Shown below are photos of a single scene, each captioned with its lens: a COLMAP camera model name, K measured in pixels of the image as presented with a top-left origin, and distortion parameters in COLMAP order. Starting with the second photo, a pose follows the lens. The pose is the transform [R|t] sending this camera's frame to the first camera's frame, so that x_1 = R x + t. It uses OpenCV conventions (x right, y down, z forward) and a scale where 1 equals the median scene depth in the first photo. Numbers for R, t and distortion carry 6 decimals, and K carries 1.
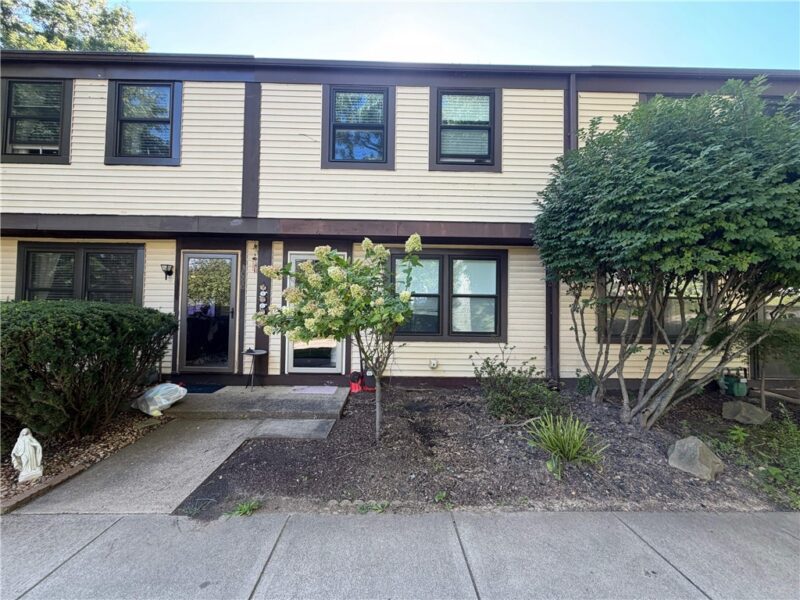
lens RADIAL K [[318.2, 0, 398.0], [0, 318.2, 300.9], [0, 0, 1]] dist [-0.000762, -0.000185]
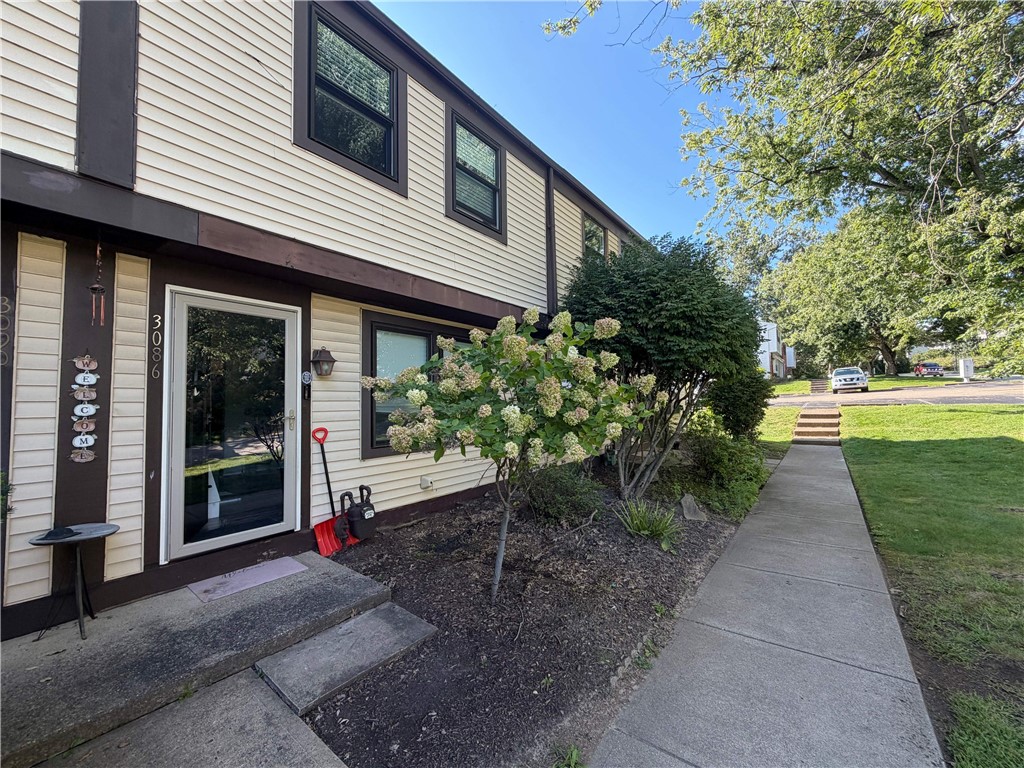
lens RADIAL K [[406.9, 0, 512.0], [0, 406.9, 384.0], [0, 0, 1]] dist [-0.000599, 0.000023]
pose [[0.623248, 0.011065, 0.781946, -0.534422], [0.002521, 0.999866, -0.016158, -0.007745], [-0.782020, 0.012042, 0.623137, 0.302886]]
